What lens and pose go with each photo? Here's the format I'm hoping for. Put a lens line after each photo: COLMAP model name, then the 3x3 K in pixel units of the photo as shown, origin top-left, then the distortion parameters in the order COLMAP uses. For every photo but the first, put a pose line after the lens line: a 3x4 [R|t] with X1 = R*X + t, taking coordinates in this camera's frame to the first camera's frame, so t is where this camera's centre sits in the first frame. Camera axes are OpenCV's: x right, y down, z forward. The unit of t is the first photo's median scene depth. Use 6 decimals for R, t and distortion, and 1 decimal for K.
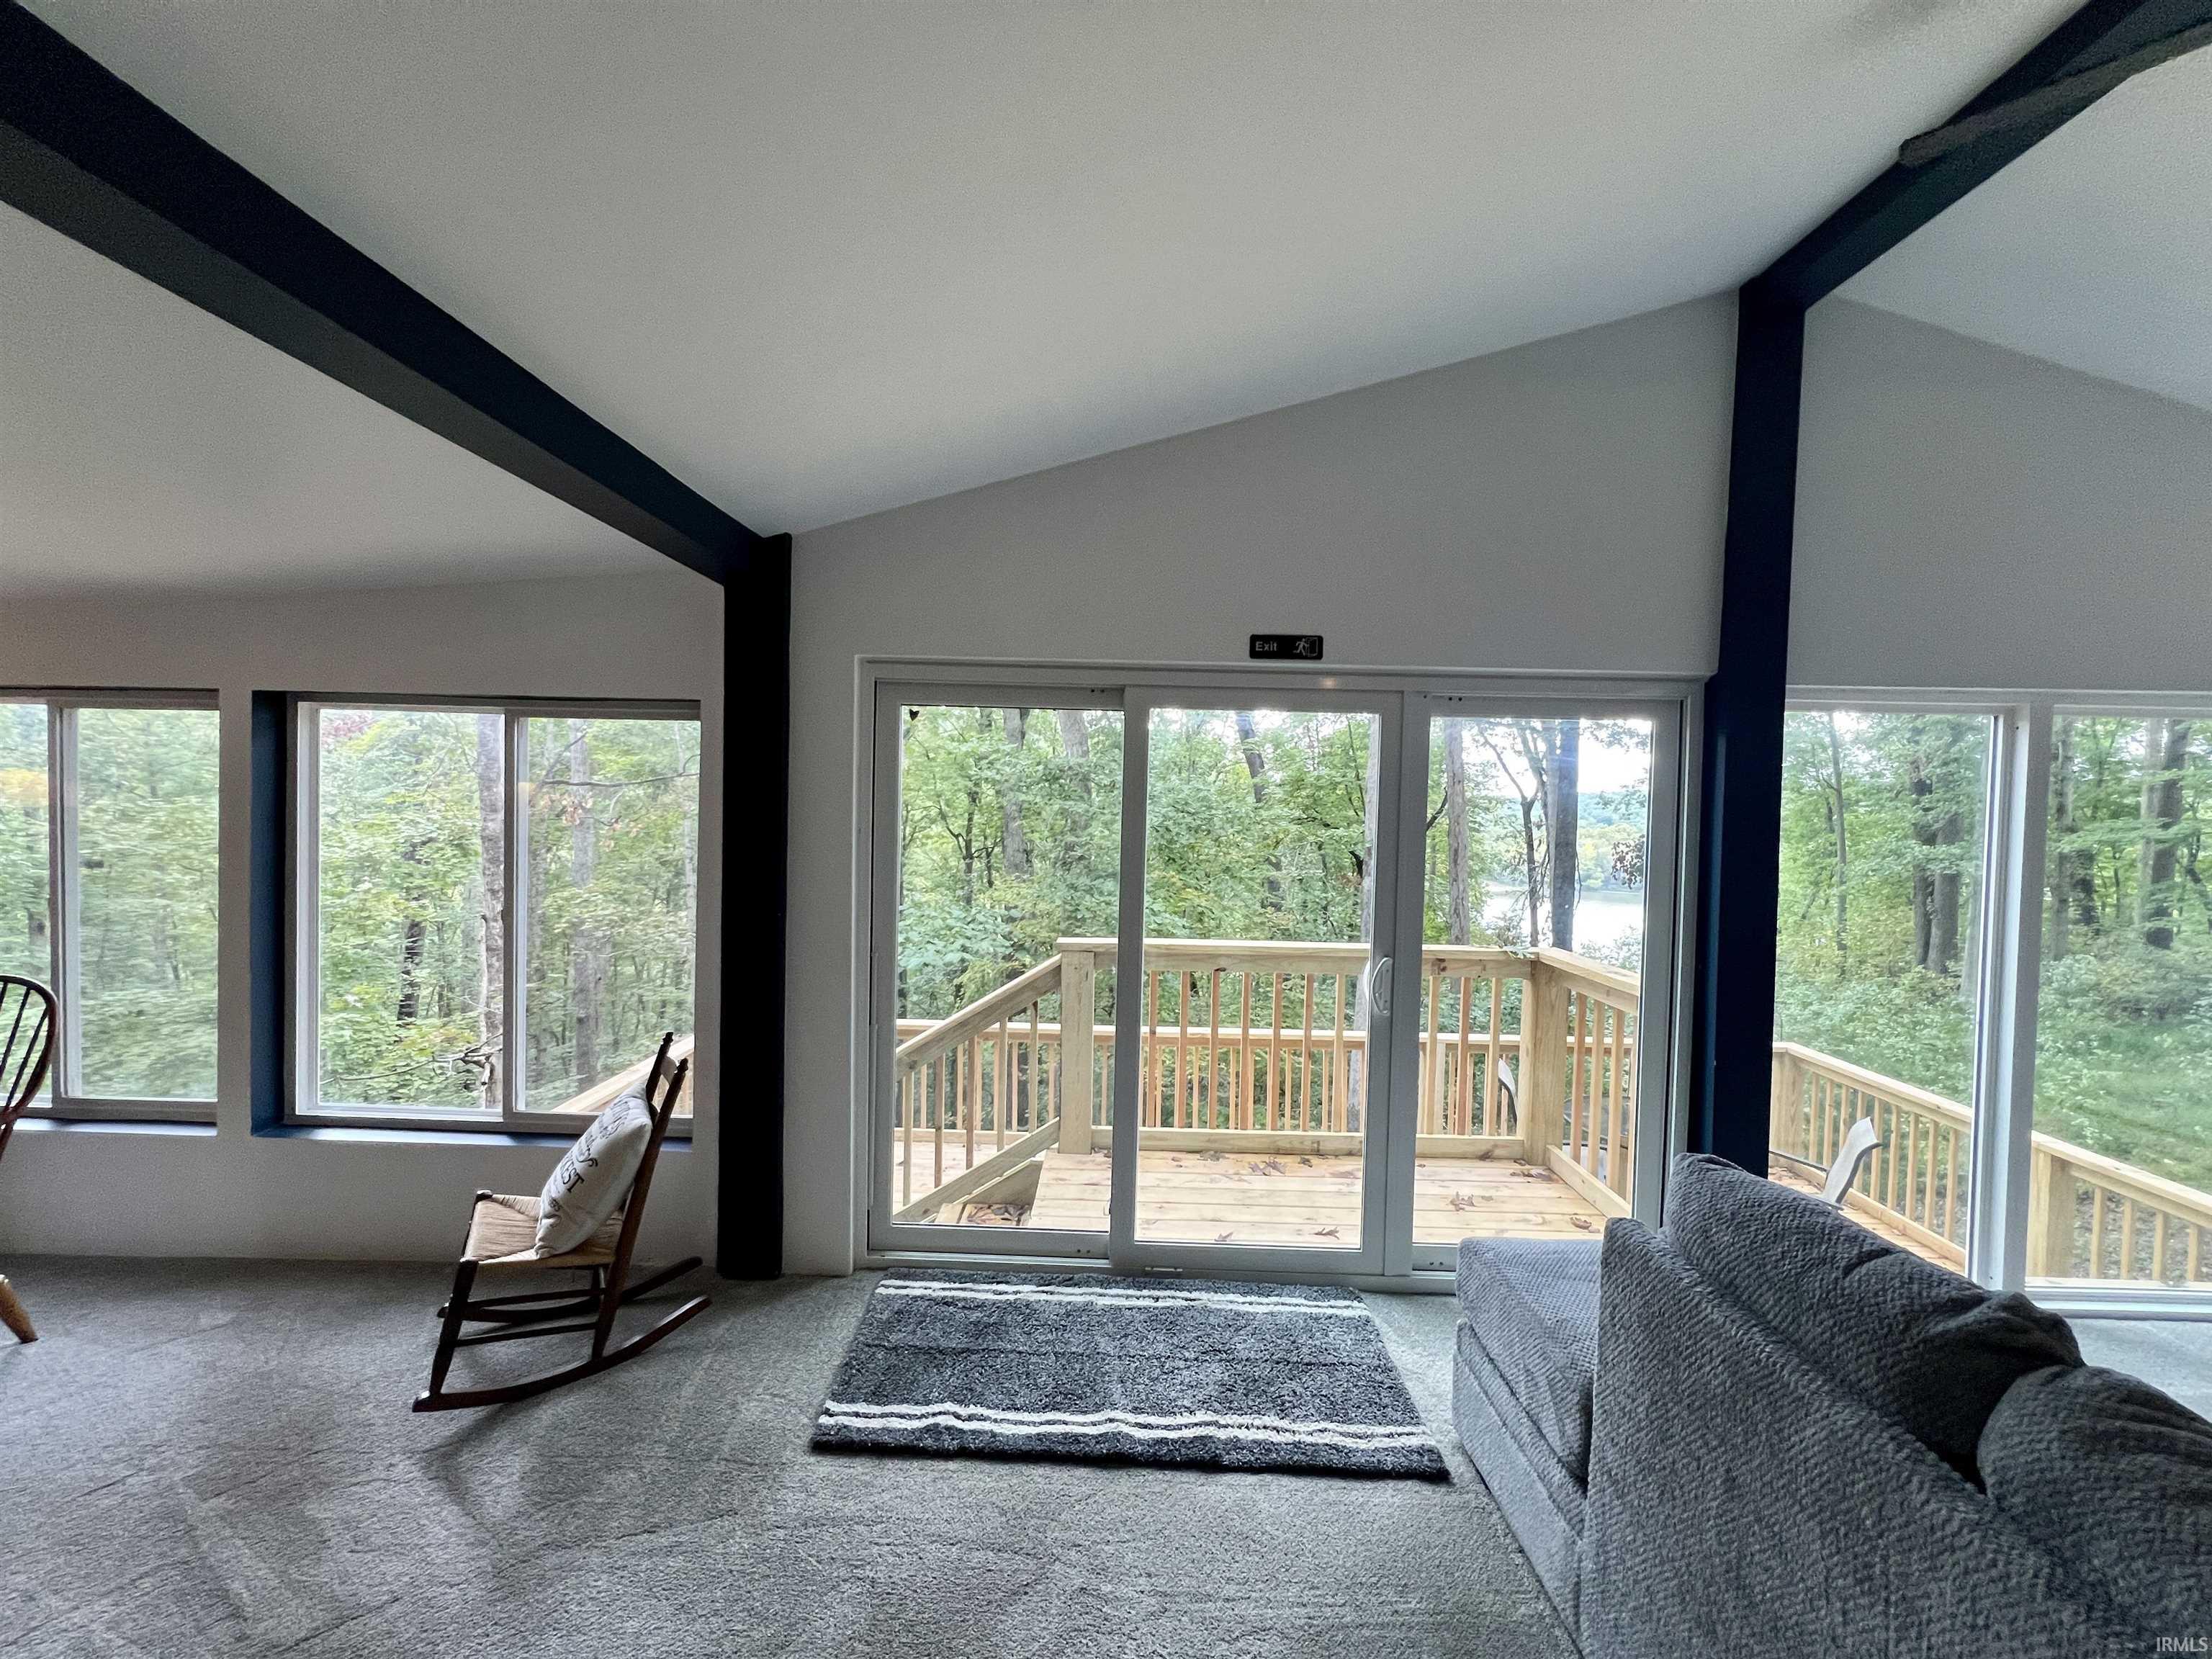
lens RADIAL K [[889.5, 0, 1098.1], [0, 889.5, 833.1], [0, 0, 1]] dist [0.000337, 0.000363]
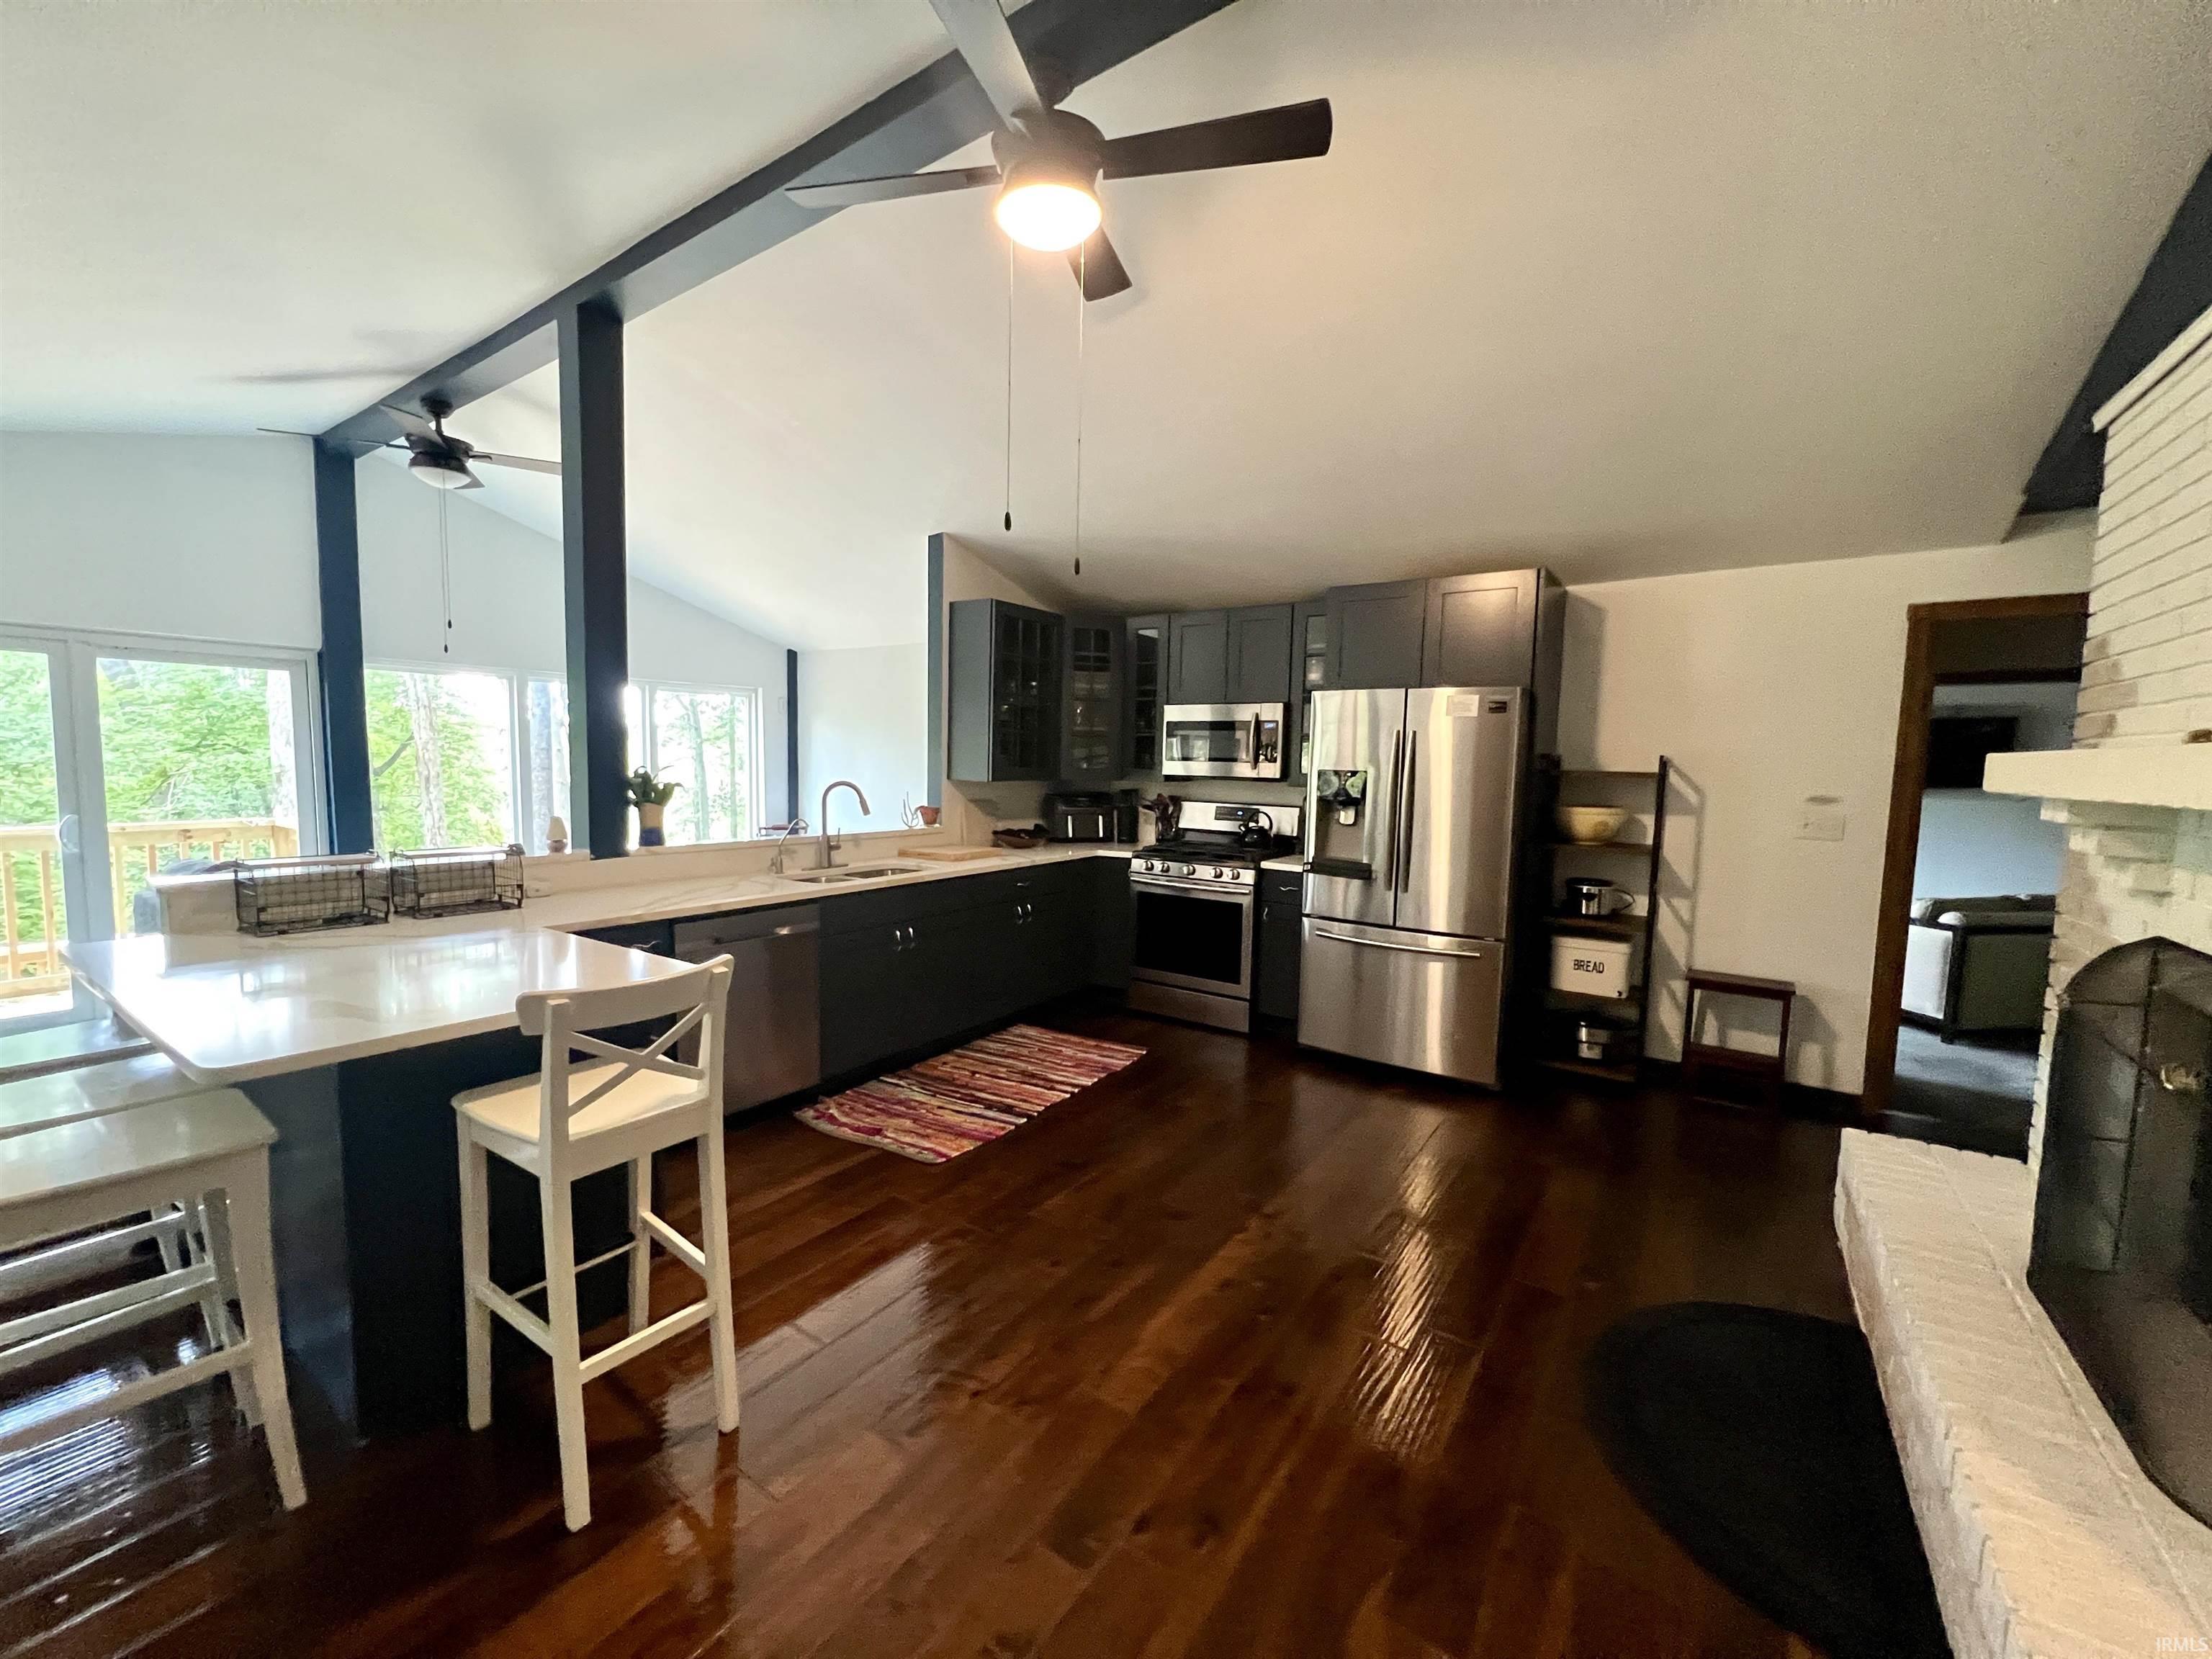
lens RADIAL K [[889.5, 0, 1076.8], [0, 889.5, 835.8], [0, 0, 1]] dist [0.000337, 0.000363]
pose [[0.559653, -0.084475, 0.824410, 0.029701], [0.014917, 0.995657, 0.091896, 0.057585], [-0.828593, -0.039132, 0.558483, -1.286945]]
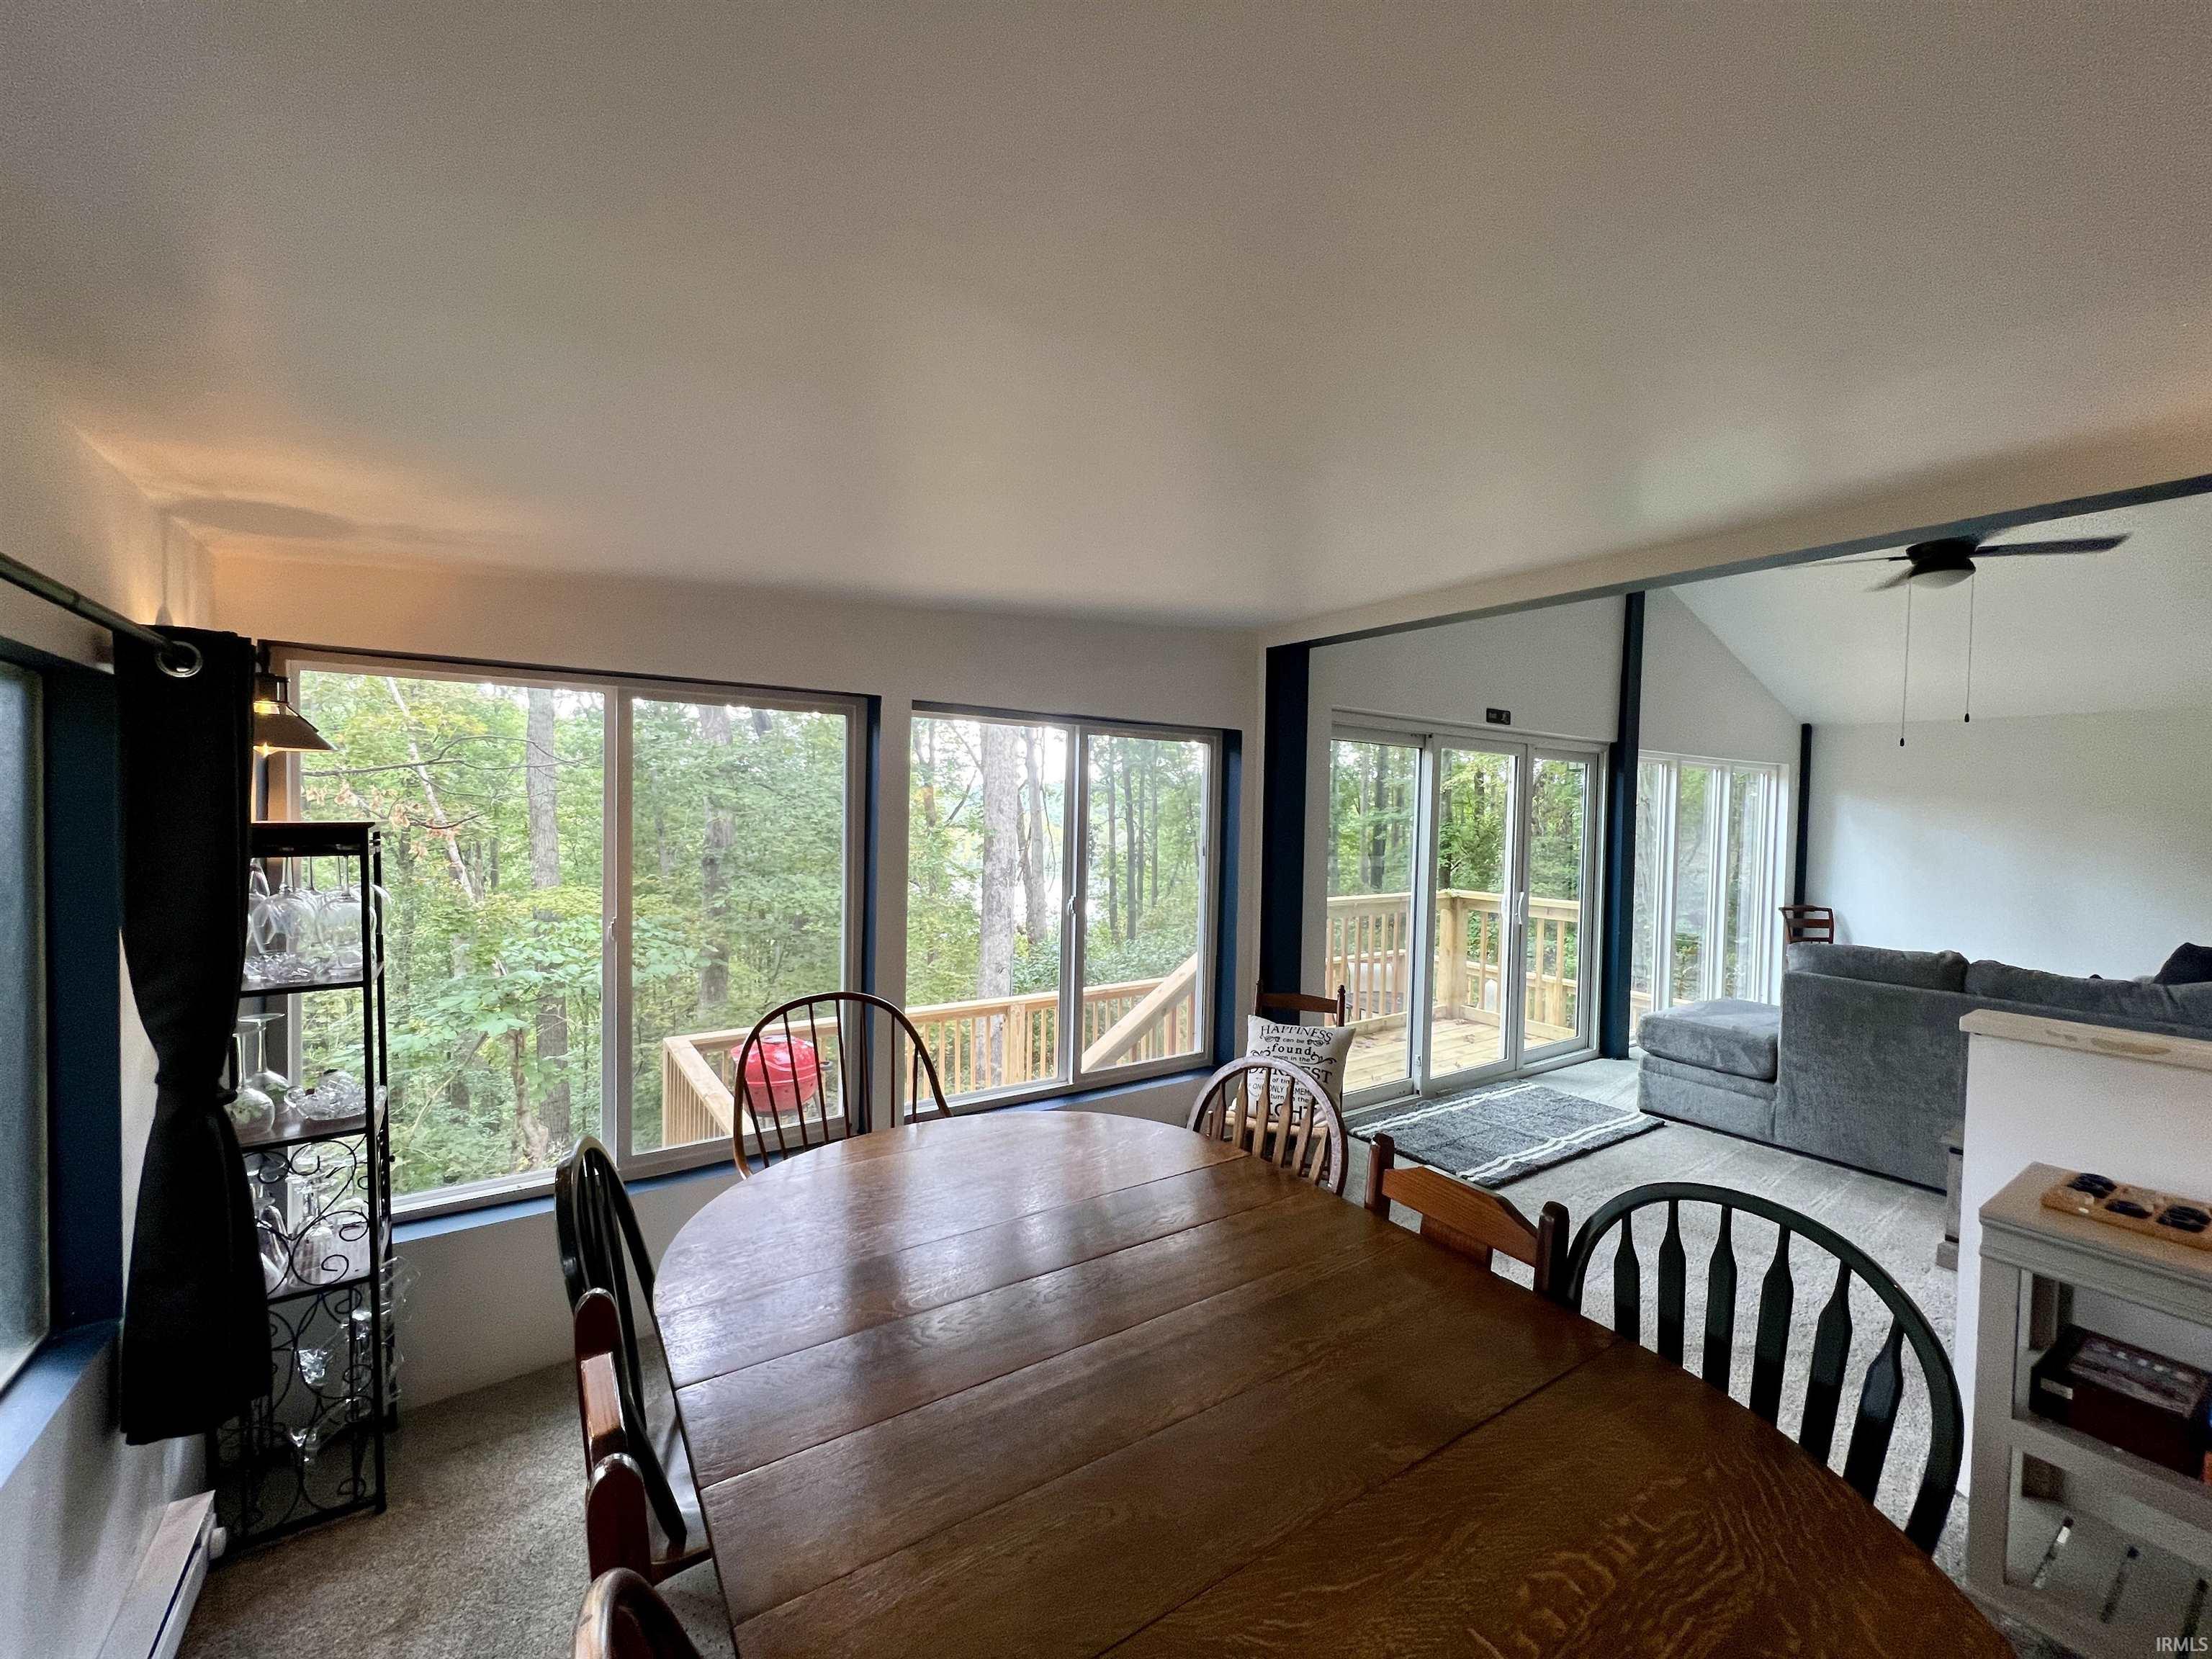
lens RADIAL K [[889.5, 0, 1112.2], [0, 889.5, 835.5], [0, 0, 1]] dist [0.000337, 0.000363]
pose [[0.807020, -0.023423, 0.590059, -1.414346], [0.014323, 0.999695, 0.020094, -0.022734], [-0.590350, -0.007764, 0.807110, 0.042728]]
